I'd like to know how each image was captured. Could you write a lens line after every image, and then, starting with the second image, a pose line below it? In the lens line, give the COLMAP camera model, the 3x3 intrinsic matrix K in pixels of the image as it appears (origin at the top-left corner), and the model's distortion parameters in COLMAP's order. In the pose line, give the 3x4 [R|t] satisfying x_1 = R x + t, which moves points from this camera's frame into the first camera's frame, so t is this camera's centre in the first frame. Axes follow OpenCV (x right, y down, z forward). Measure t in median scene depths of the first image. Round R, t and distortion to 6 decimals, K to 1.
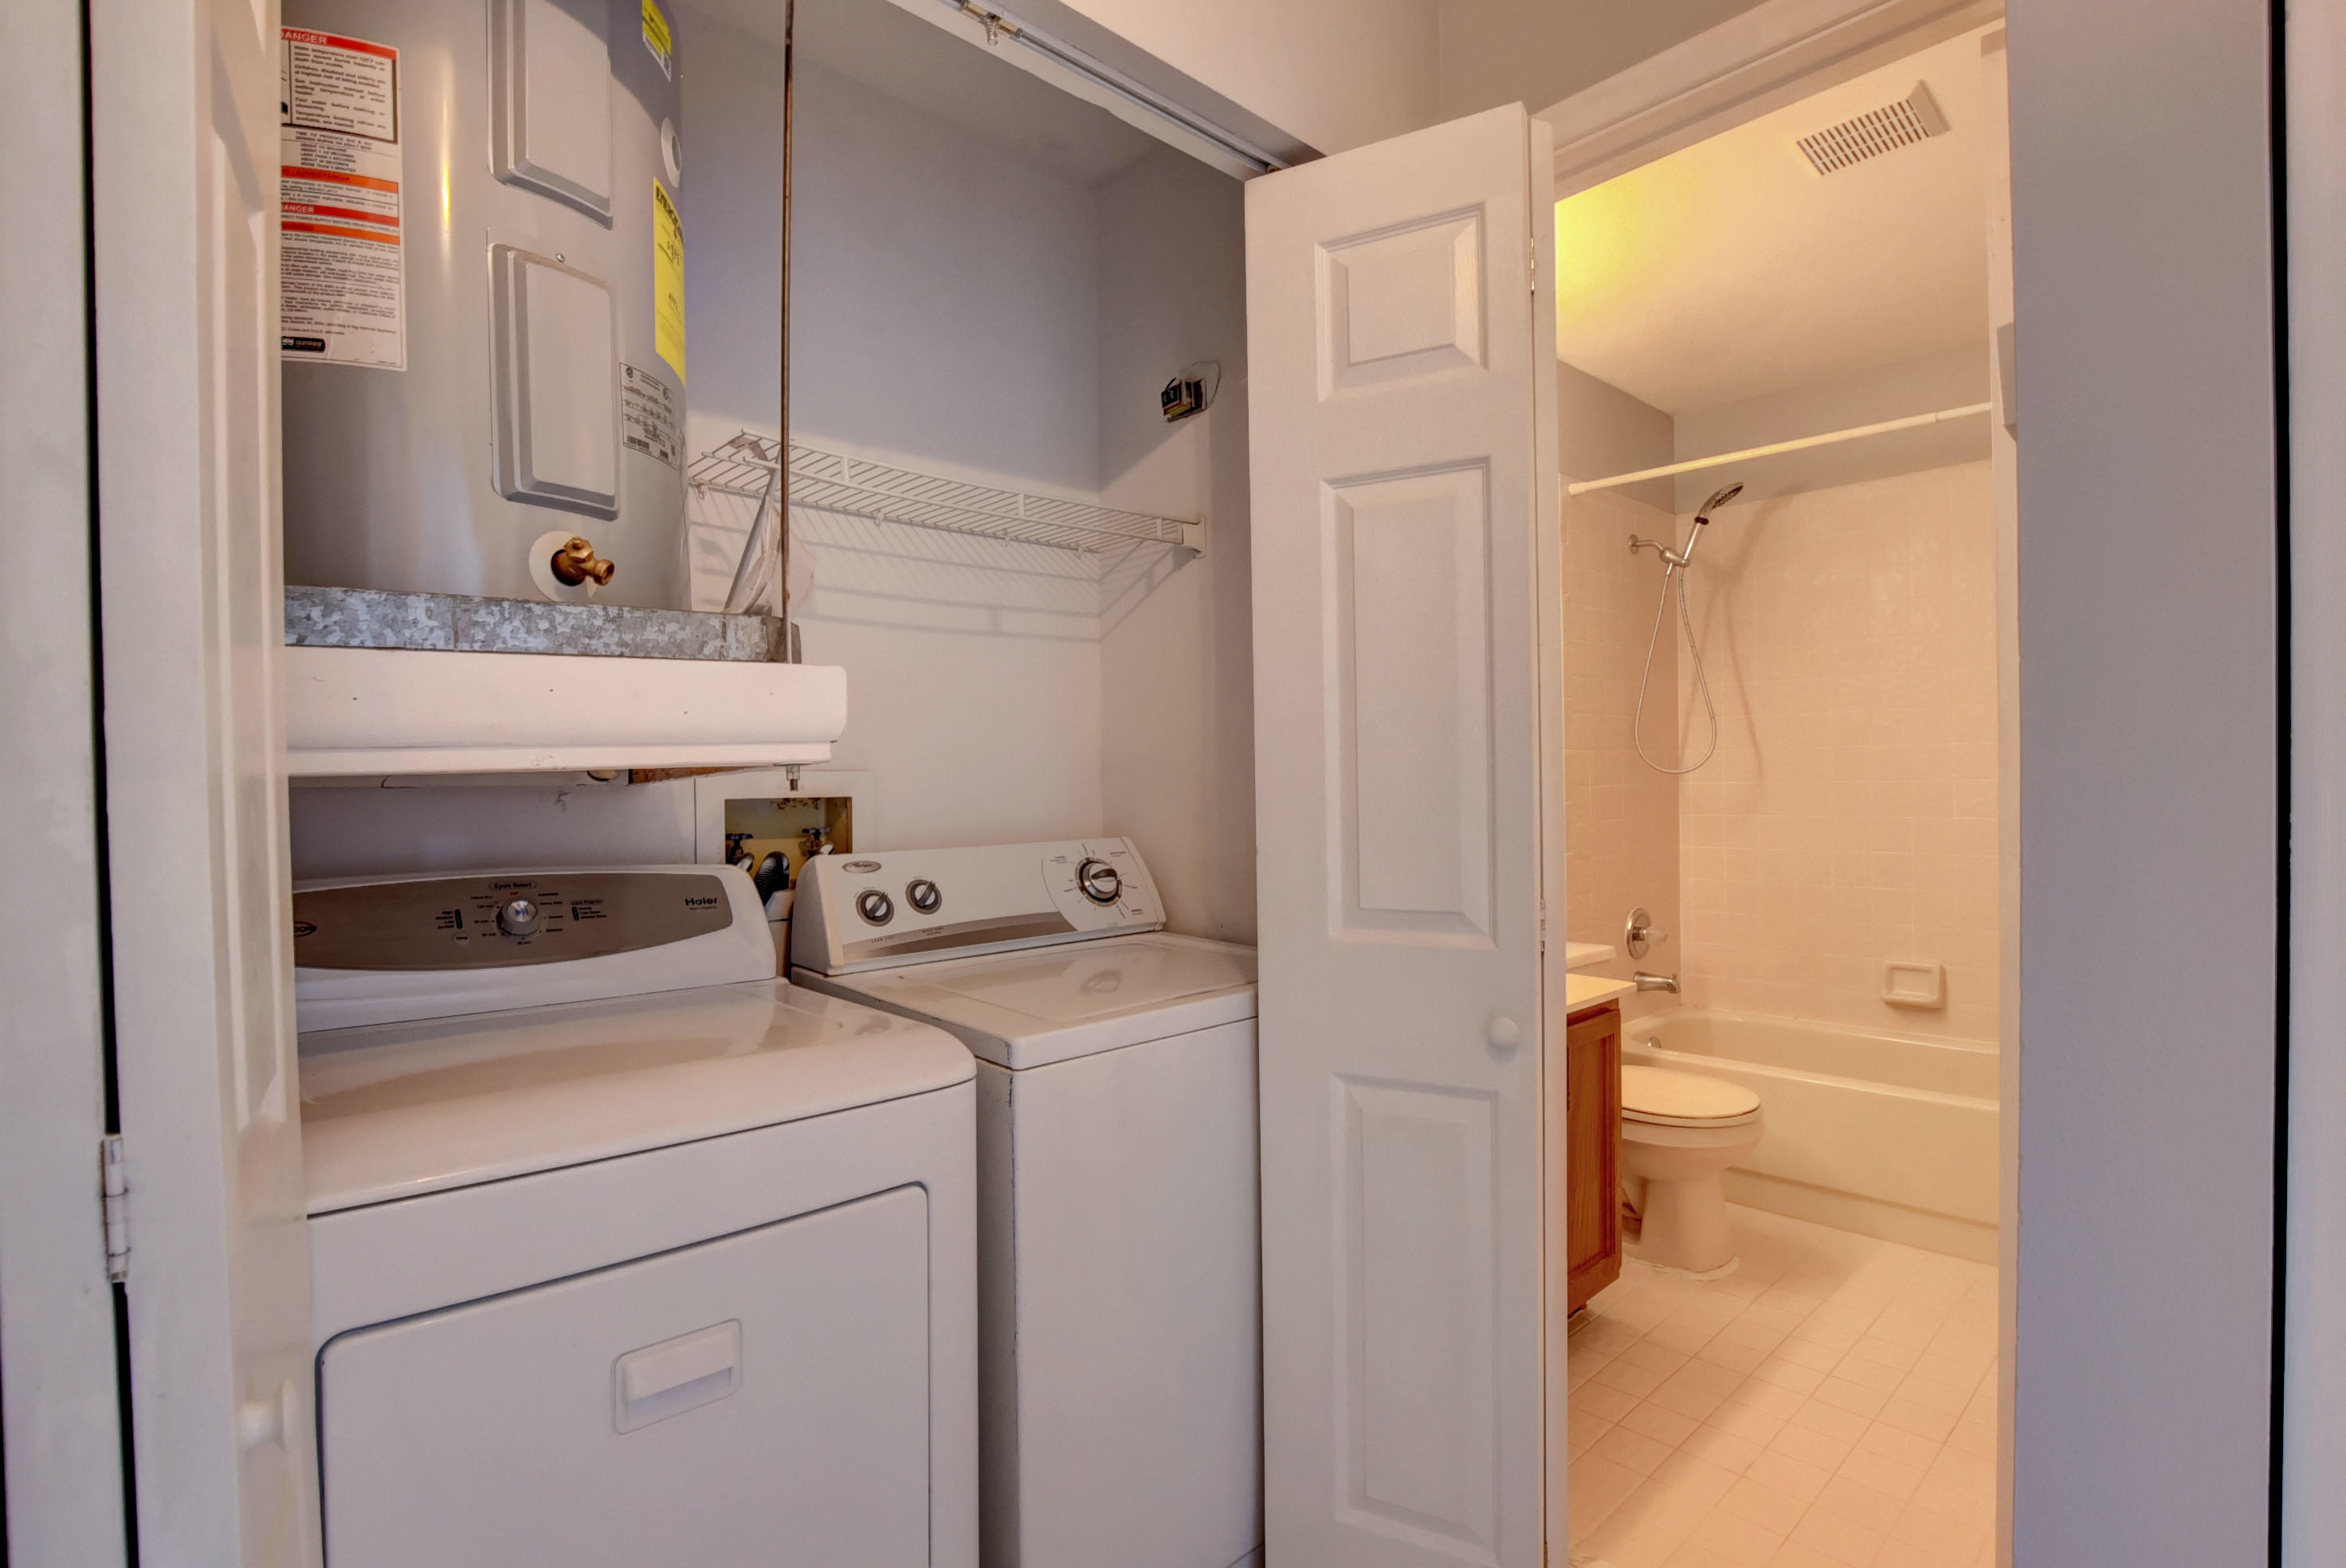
lens RADIAL K [[1103.0, 0, 1172.4], [0, 1103.0, 788.5], [0, 0, 1]] dist [-0.028960, 0.003948]
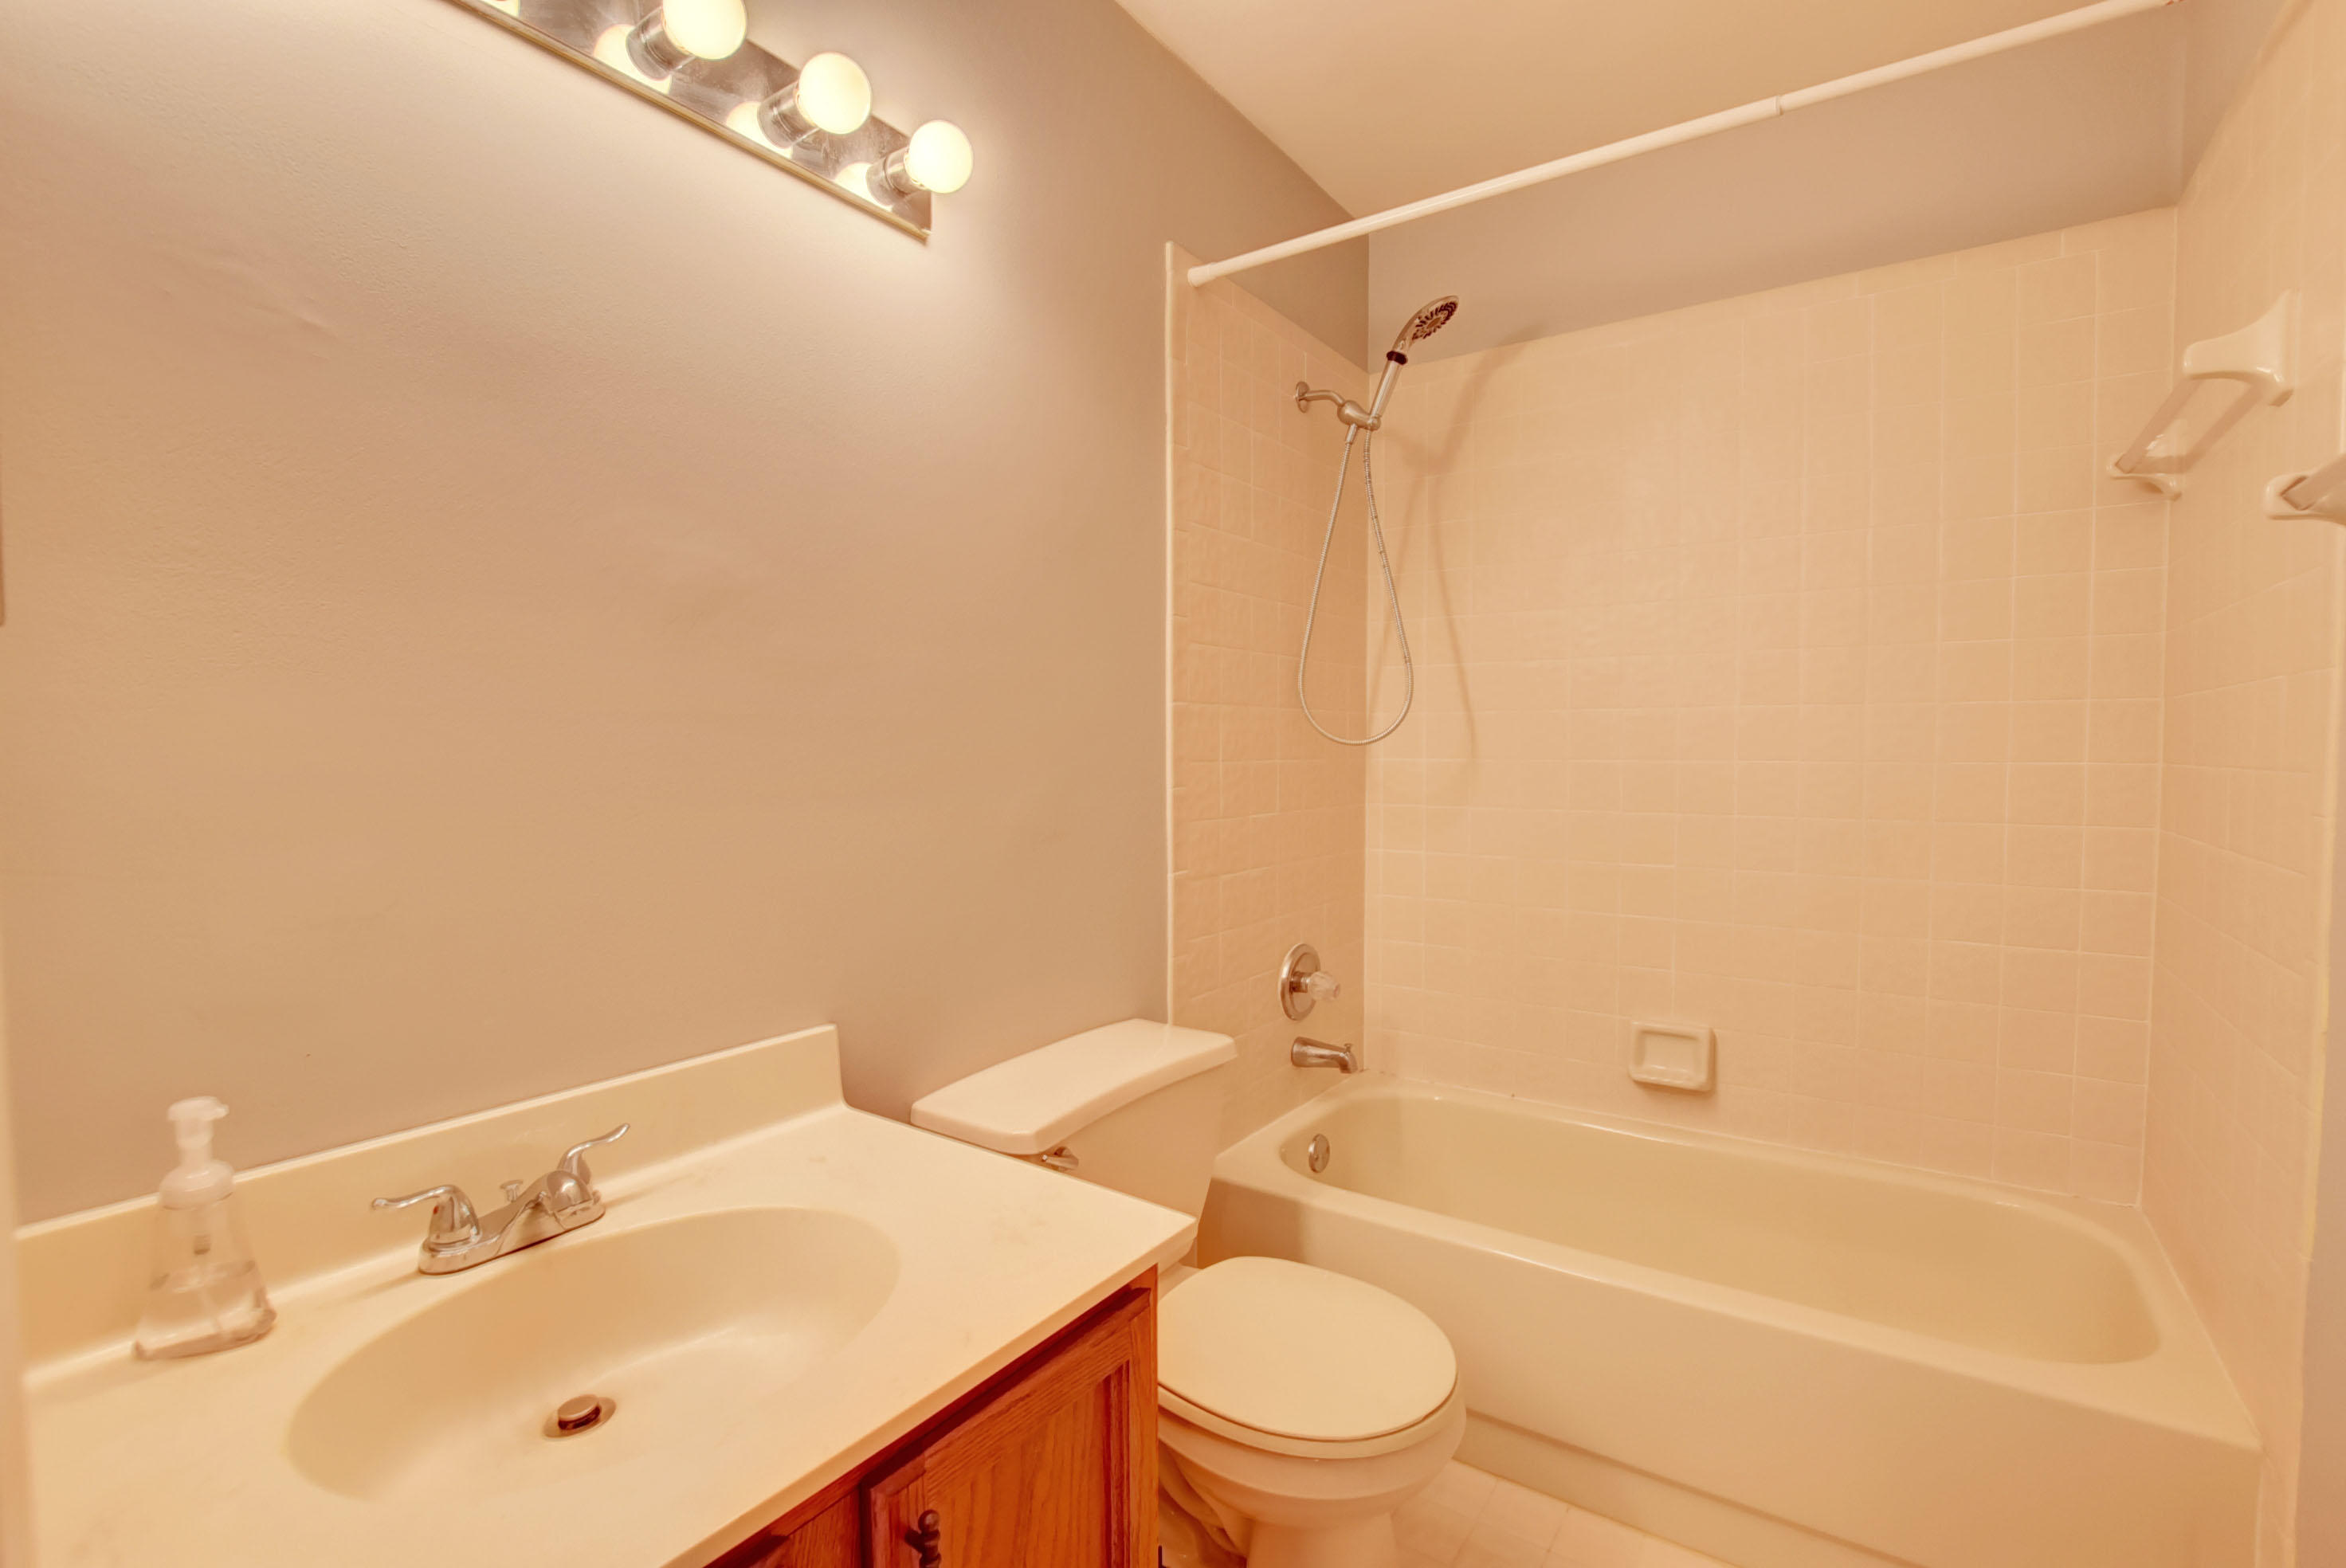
lens RADIAL K [[1037.6, 0, 1171.4], [0, 1037.6, 777.2], [0, 0, 1]] dist [-0.029849, 0.003644]
pose [[0.978465, 0.015641, 0.205818, 0.219208], [-0.017912, 0.999797, 0.009174, 0.002335], [-0.205633, -0.012663, 0.978547, 0.403616]]
